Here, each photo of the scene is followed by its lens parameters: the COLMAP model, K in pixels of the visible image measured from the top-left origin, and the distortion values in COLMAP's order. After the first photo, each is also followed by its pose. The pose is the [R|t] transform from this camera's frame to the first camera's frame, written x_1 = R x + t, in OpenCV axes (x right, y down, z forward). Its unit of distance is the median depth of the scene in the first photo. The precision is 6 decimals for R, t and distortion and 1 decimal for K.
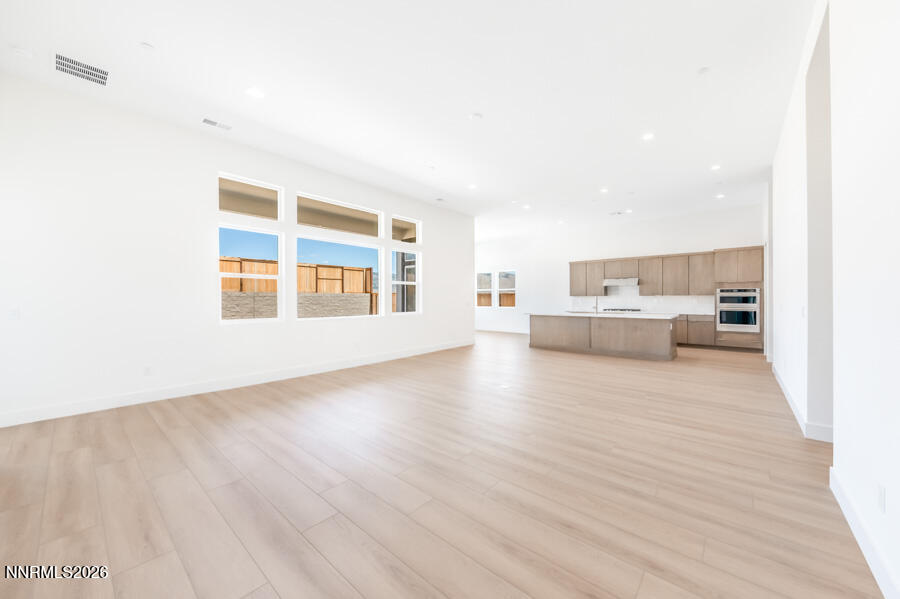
lens RADIAL K [[316.4, 0, 449.3], [0, 316.4, 297.5], [0, 0, 1]] dist [0.008923, -0.003760]
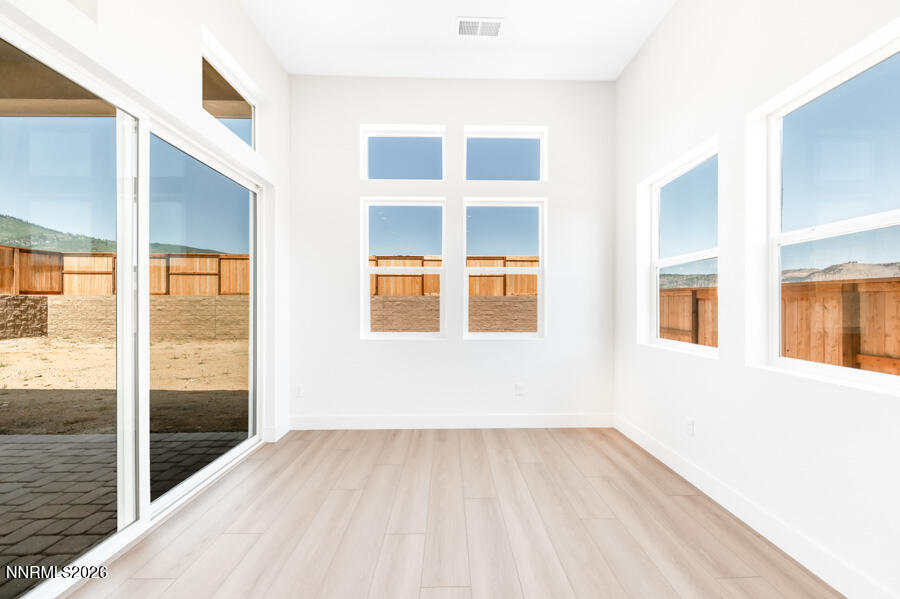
lens RADIAL K [[316.4, 0, 454.9], [0, 316.4, 306.6], [0, 0, 1]] dist [0.008923, -0.003760]
pose [[0.680459, 0.006297, -0.732759, 0.245696], [0.001527, 0.999949, 0.010010, 0.006579], [0.732785, -0.007930, 0.680415, 1.286949]]
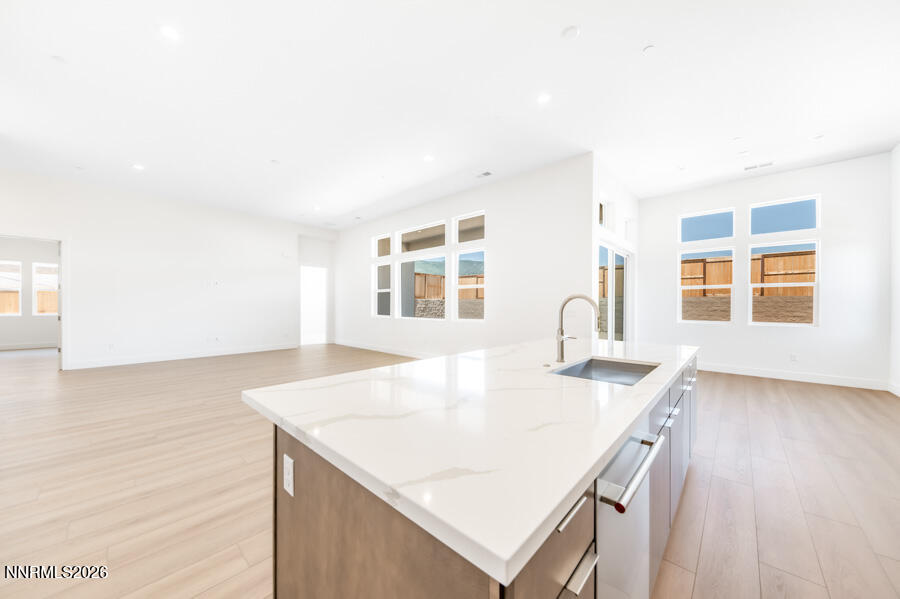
lens RADIAL K [[316.4, 0, 454.4], [0, 316.4, 305.5], [0, 0, 1]] dist [0.008923, -0.003760]
pose [[-0.001384, 0.004868, -0.999987, 0.707018], [0.001239, 0.999987, 0.004866, 0.002875], [0.999998, -0.001233, -0.001390, 0.880158]]
